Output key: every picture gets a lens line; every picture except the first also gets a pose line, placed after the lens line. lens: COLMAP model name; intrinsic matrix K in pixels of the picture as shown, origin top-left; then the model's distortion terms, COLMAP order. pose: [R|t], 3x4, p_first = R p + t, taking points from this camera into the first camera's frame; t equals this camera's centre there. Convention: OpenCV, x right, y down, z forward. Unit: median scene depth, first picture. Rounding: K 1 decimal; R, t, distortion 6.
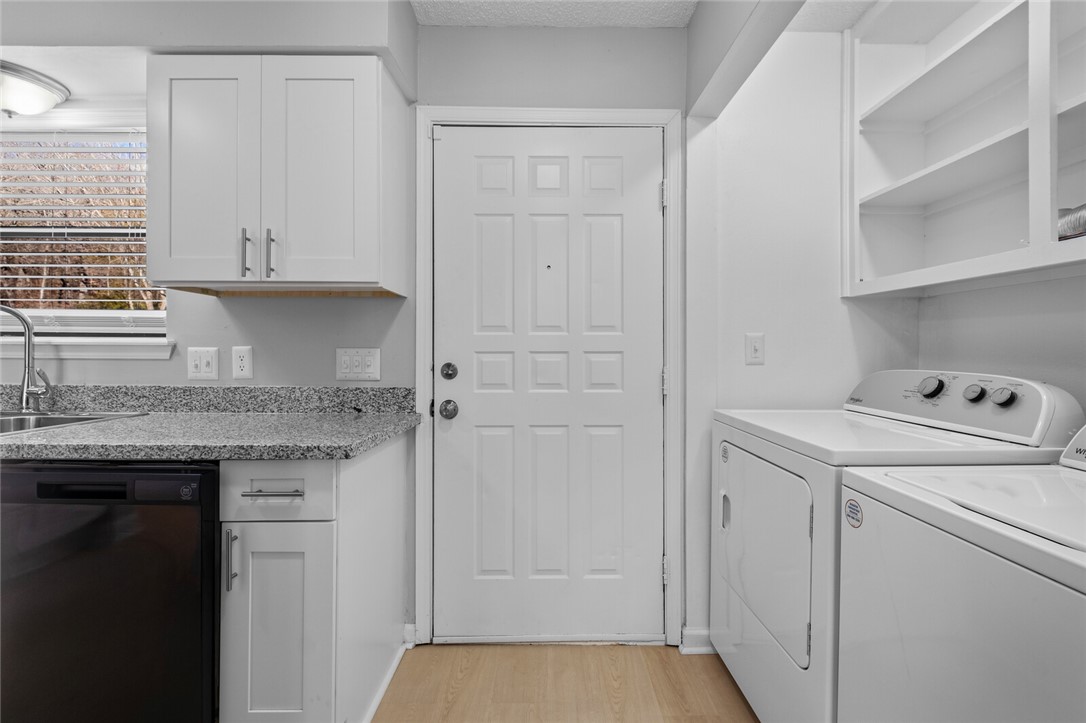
lens RADIAL K [[490.6, 0, 553.9], [0, 490.6, 353.7], [0, 0, 1]] dist [0.008523, -0.002074]
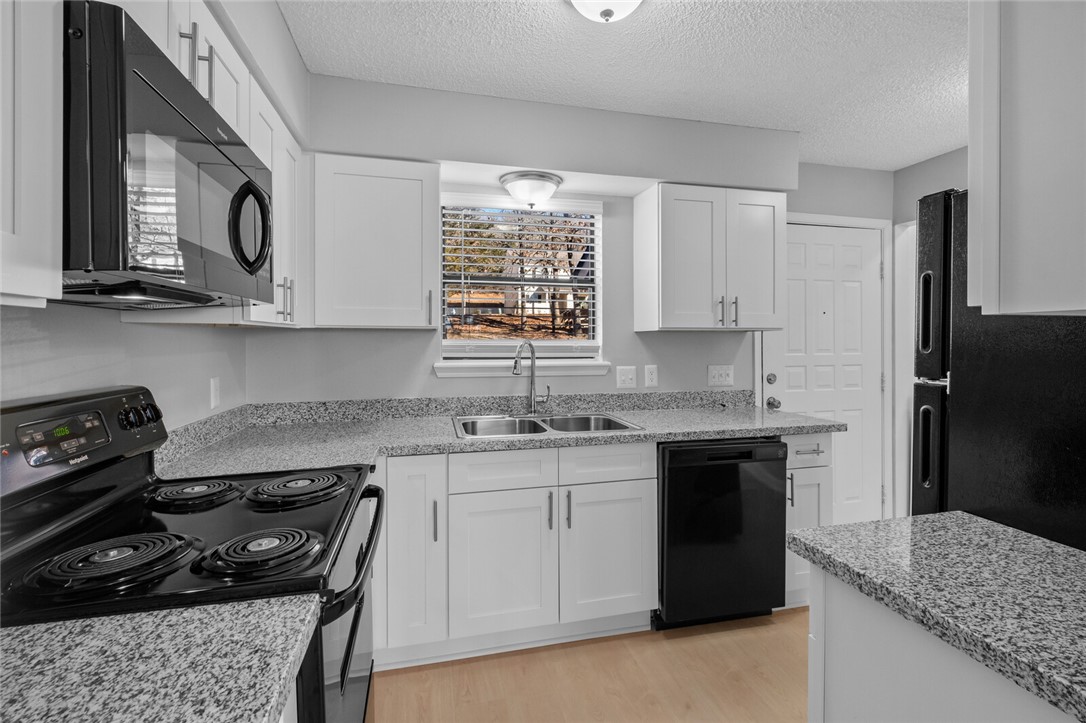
lens RADIAL K [[490.6, 0, 547.3], [0, 490.6, 344.4], [0, 0, 1]] dist [0.008523, -0.002074]
pose [[0.970155, -0.006429, 0.242400, -1.303393], [0.005846, 0.999978, 0.003126, -0.084177], [-0.242415, -0.001616, 0.970171, -0.354457]]
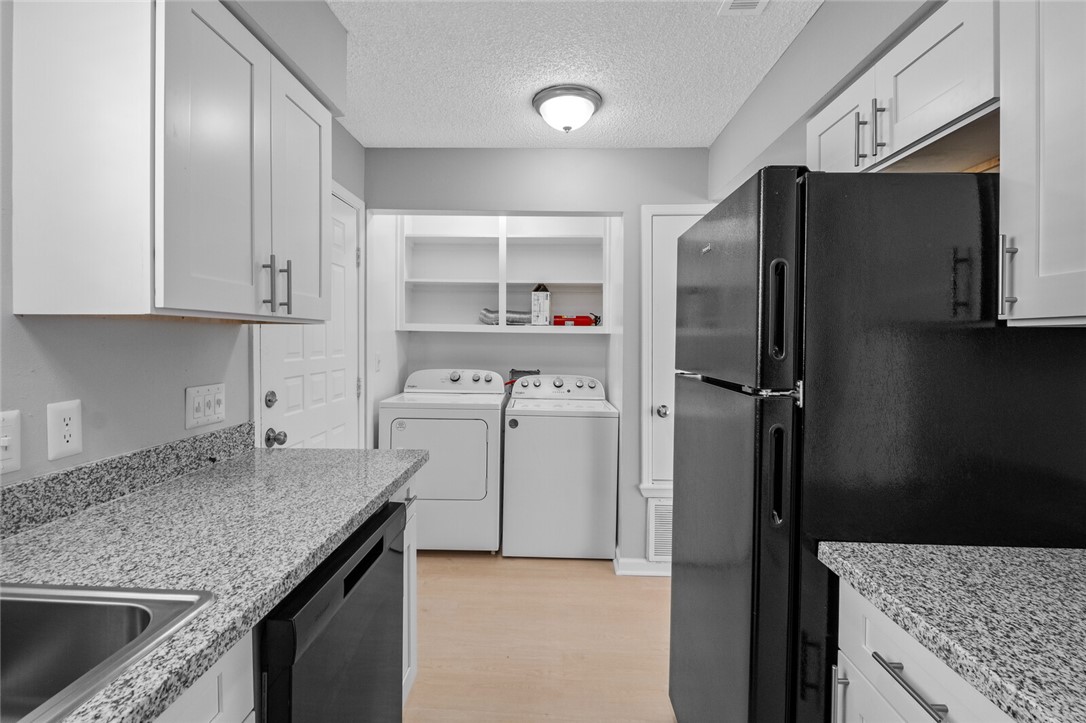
lens RADIAL K [[486.4, 0, 533.9], [0, 486.4, 347.2], [0, 0, 1]] dist [-0.004522, -0.002495]
pose [[0.047389, -0.019590, 0.998684, -1.187089], [-0.000690, 0.999807, 0.019645, -0.091726], [-0.998876, -0.001620, 0.047366, 0.421331]]
